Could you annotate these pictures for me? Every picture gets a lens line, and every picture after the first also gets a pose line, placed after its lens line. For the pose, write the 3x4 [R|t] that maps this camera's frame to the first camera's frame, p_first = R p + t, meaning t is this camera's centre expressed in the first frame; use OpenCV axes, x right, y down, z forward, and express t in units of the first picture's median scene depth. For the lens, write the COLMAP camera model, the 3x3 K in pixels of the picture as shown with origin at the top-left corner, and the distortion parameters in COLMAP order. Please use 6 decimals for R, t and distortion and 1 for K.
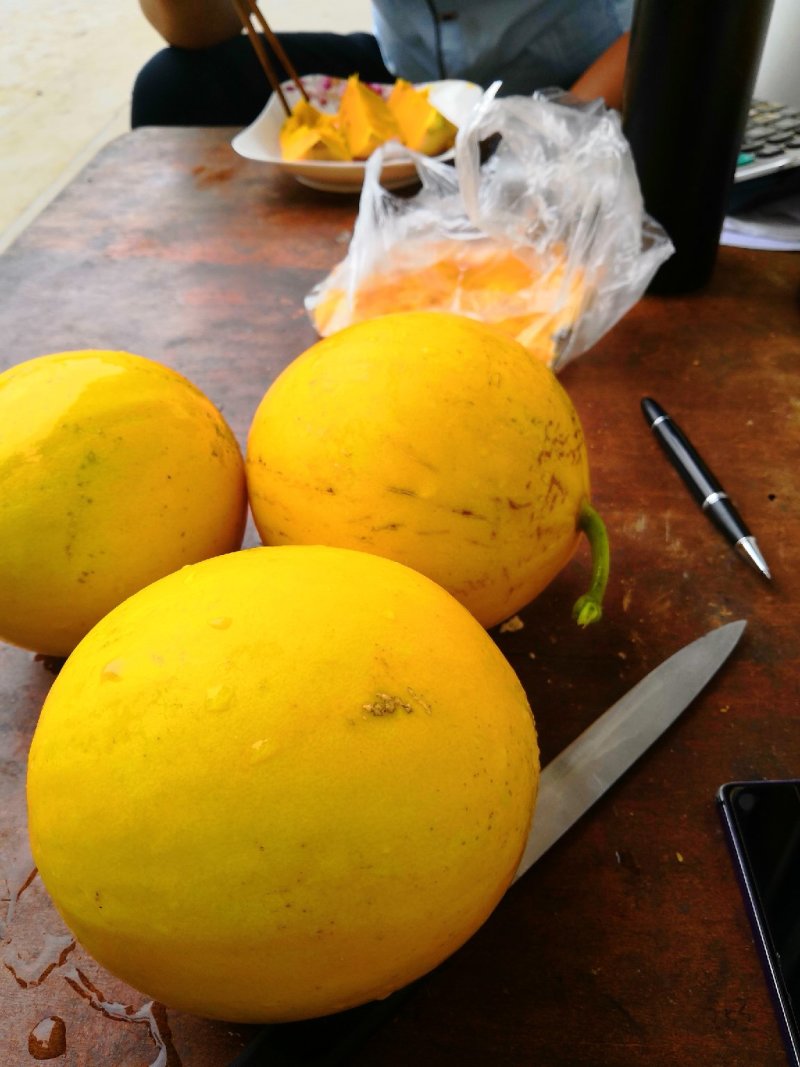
lens RADIAL K [[883.5, 0, 397.3], [0, 883.5, 540.3], [0, 0, 1]] dist [-0.050791, 0.035328]
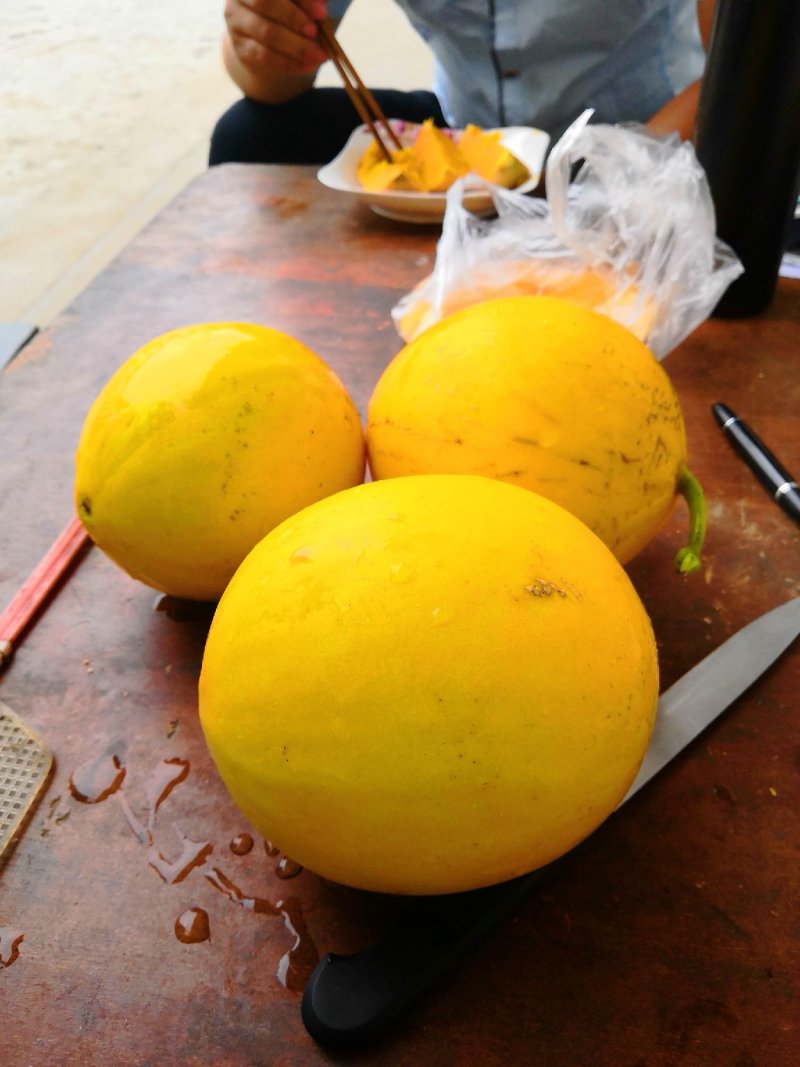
lens RADIAL K [[883.5, 0, 404.6], [0, 883.5, 528.7], [0, 0, 1]] dist [-0.050791, 0.035328]
pose [[0.999315, 0.031205, -0.019890, -0.095547], [-0.032593, 0.996744, -0.073745, 0.110265], [0.017524, 0.074343, 0.997079, -0.081261]]
